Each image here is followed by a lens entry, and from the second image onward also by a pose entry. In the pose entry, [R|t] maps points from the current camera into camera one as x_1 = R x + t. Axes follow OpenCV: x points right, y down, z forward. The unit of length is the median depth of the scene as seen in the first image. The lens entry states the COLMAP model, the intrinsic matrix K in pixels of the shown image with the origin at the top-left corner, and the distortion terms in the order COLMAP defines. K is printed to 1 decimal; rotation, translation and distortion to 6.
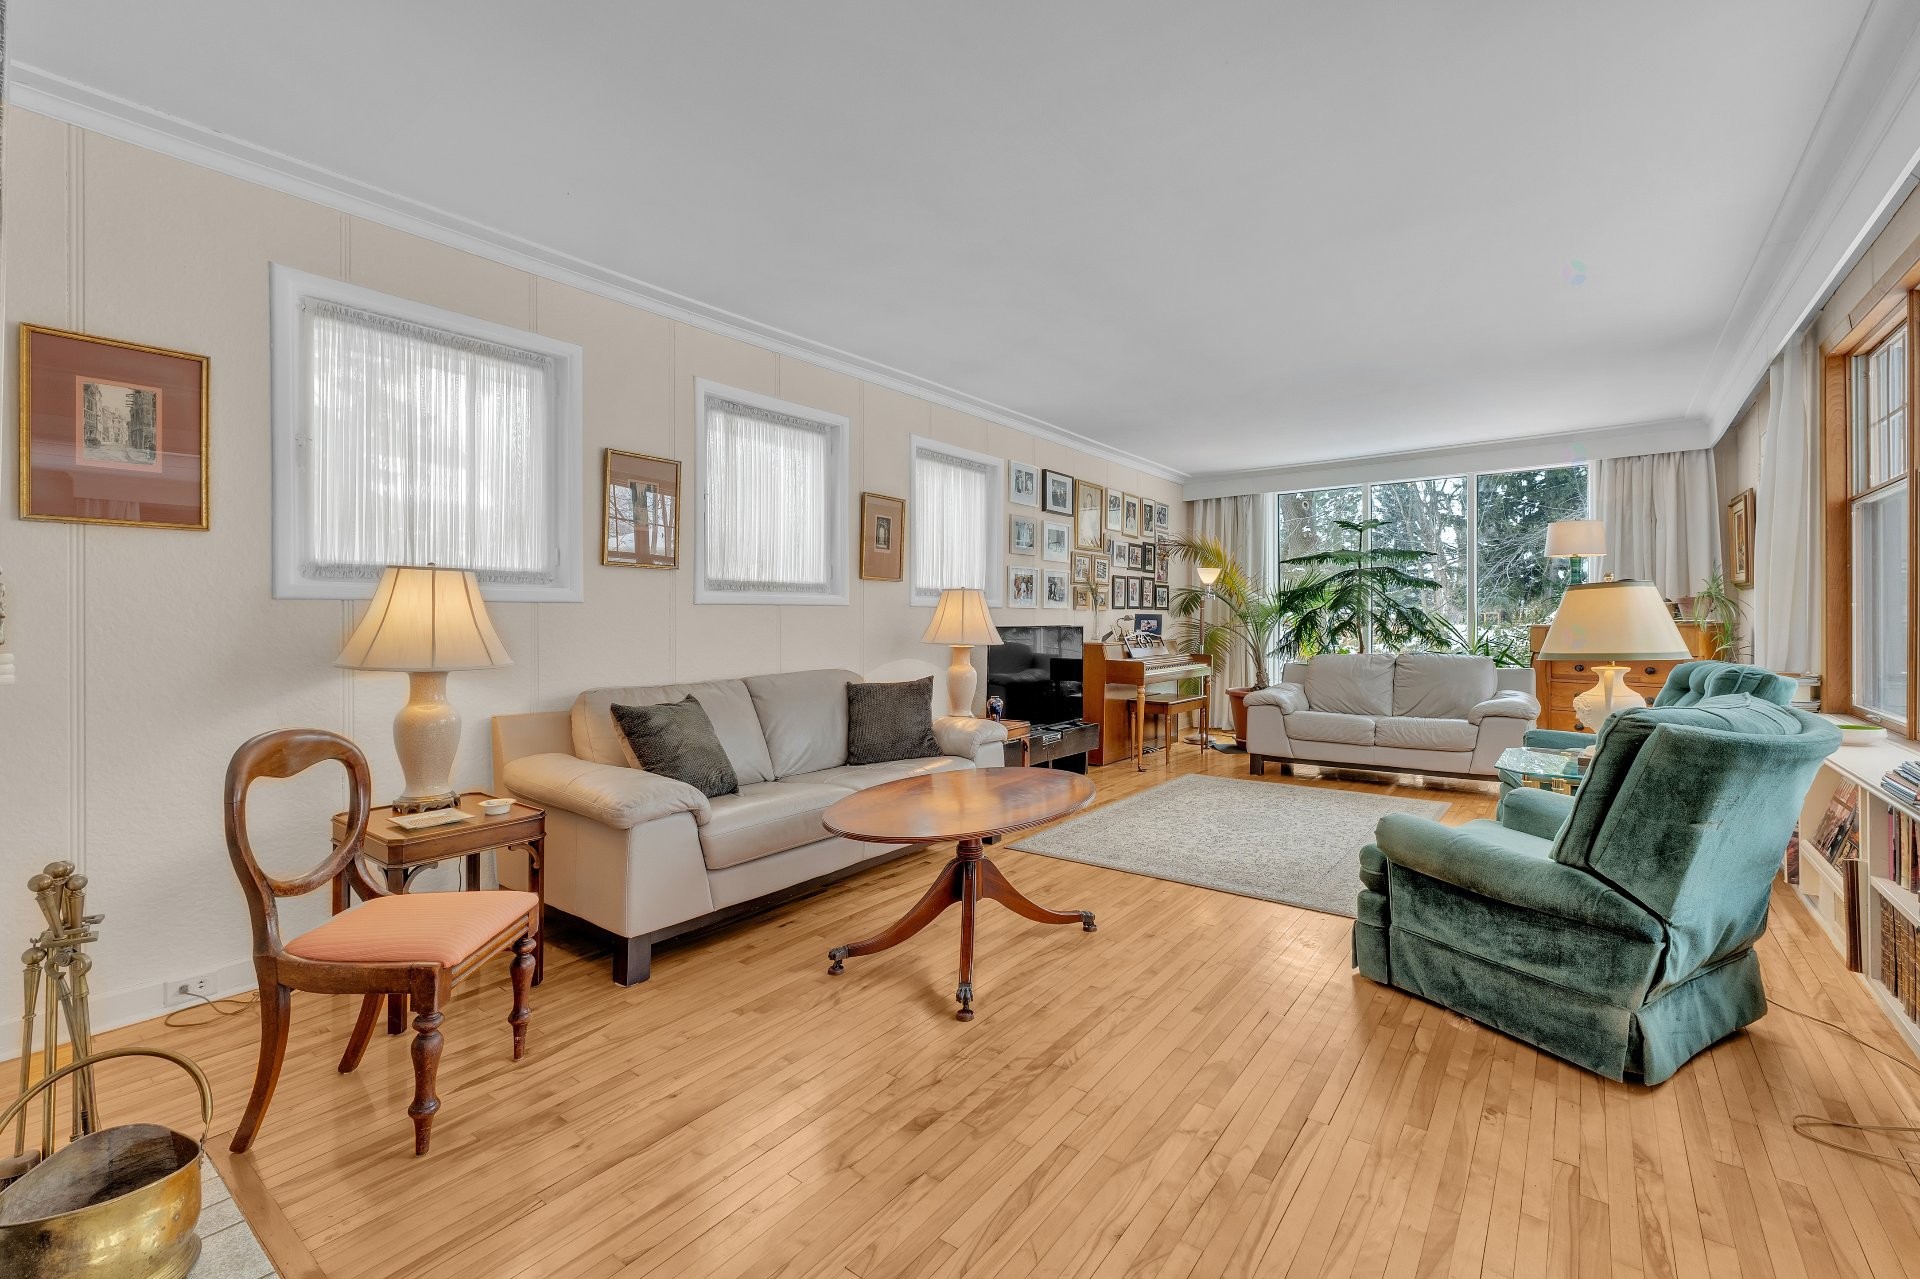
lens RADIAL K [[818.2, 0, 958.6], [0, 818.2, 625.3], [0, 0, 1]] dist [0.009099, 0.000153]
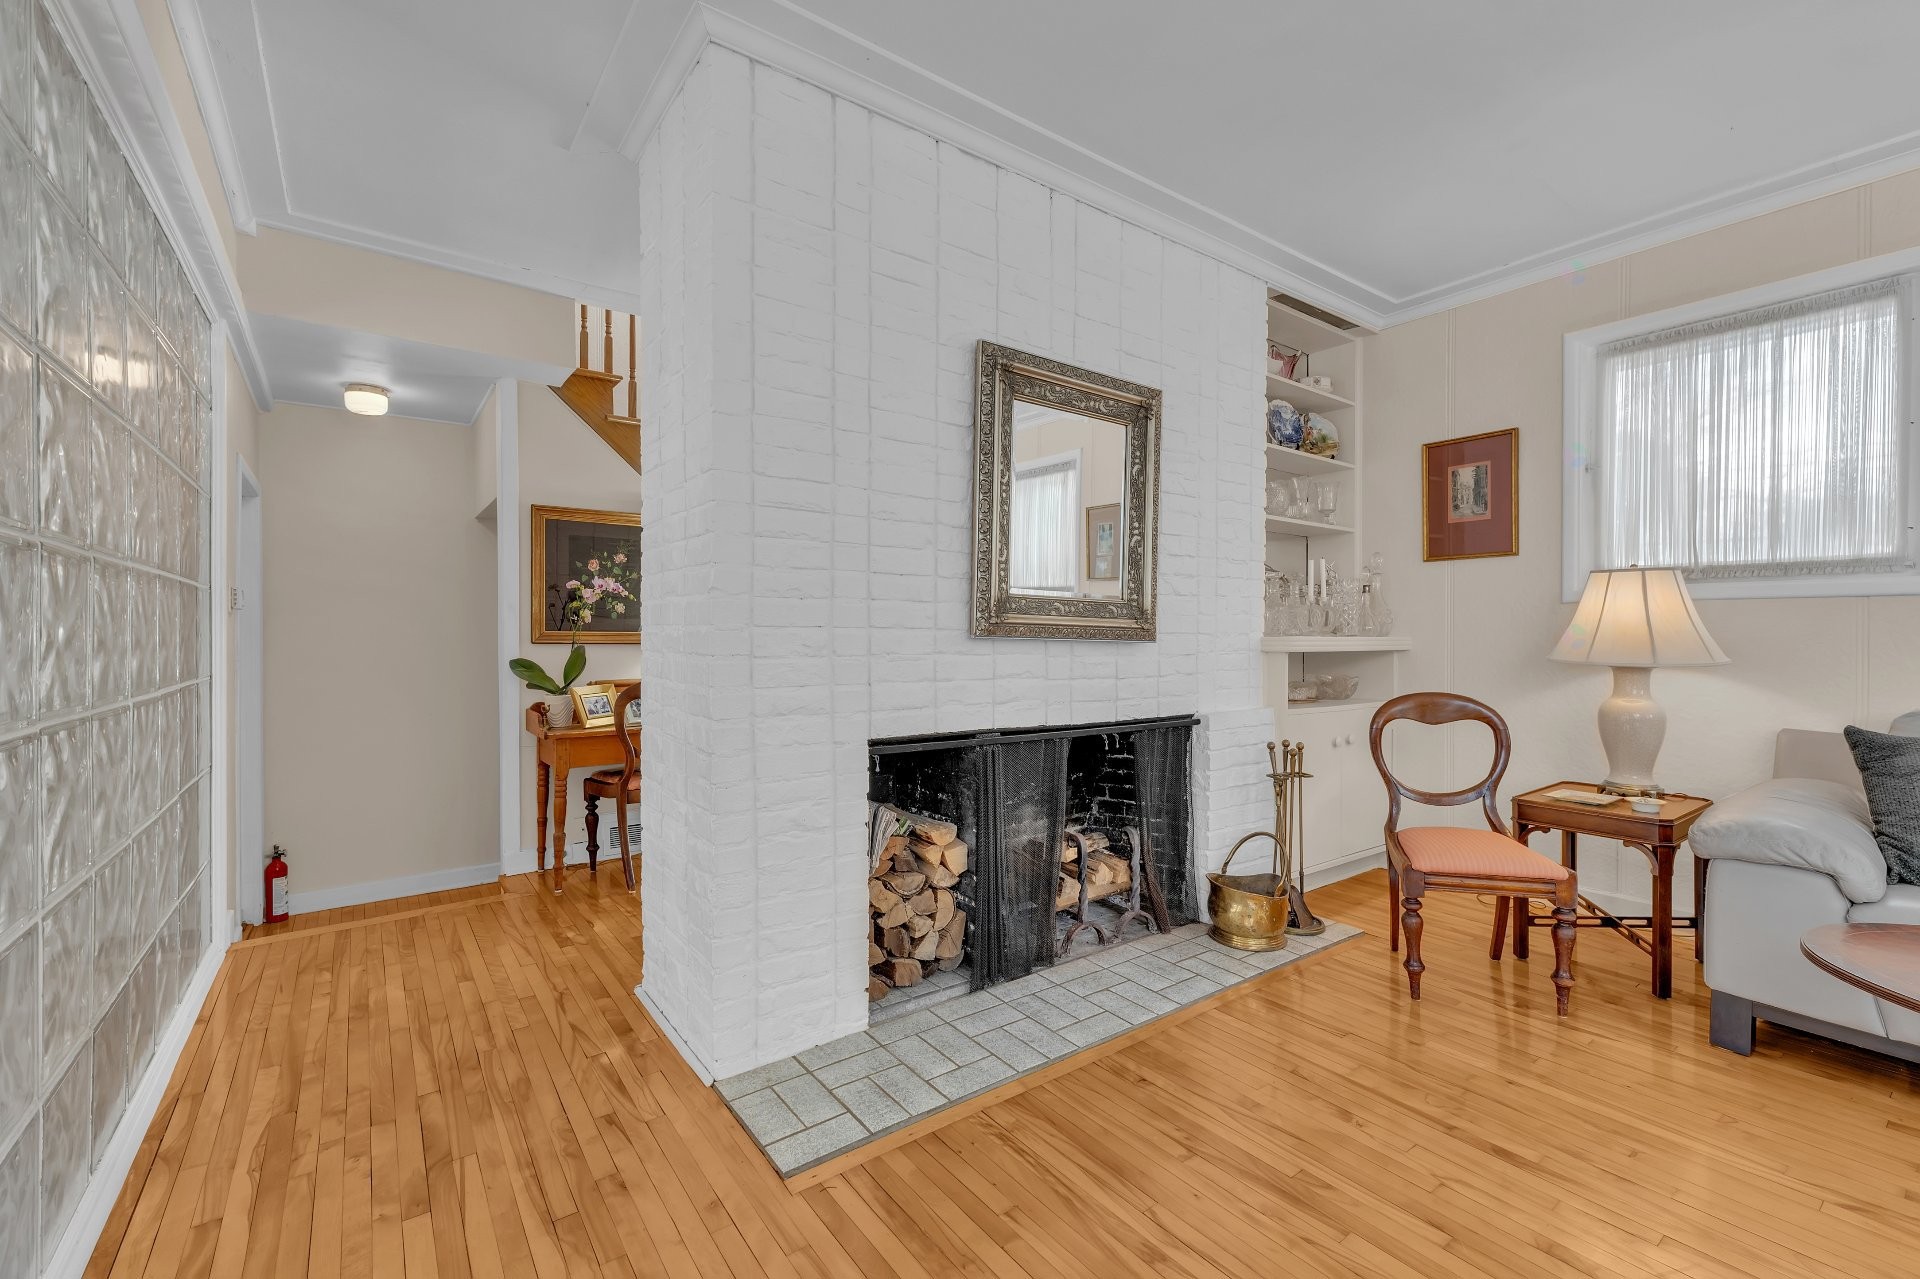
lens RADIAL K [[818.2, 0, 973.7], [0, 818.2, 634.7], [0, 0, 1]] dist [0.009099, 0.000153]
pose [[-0.274909, 0.011752, -0.961398, 0.634657], [-0.011064, 0.999820, 0.015386, 0.007354], [0.961406, 0.014867, -0.274730, 0.493067]]
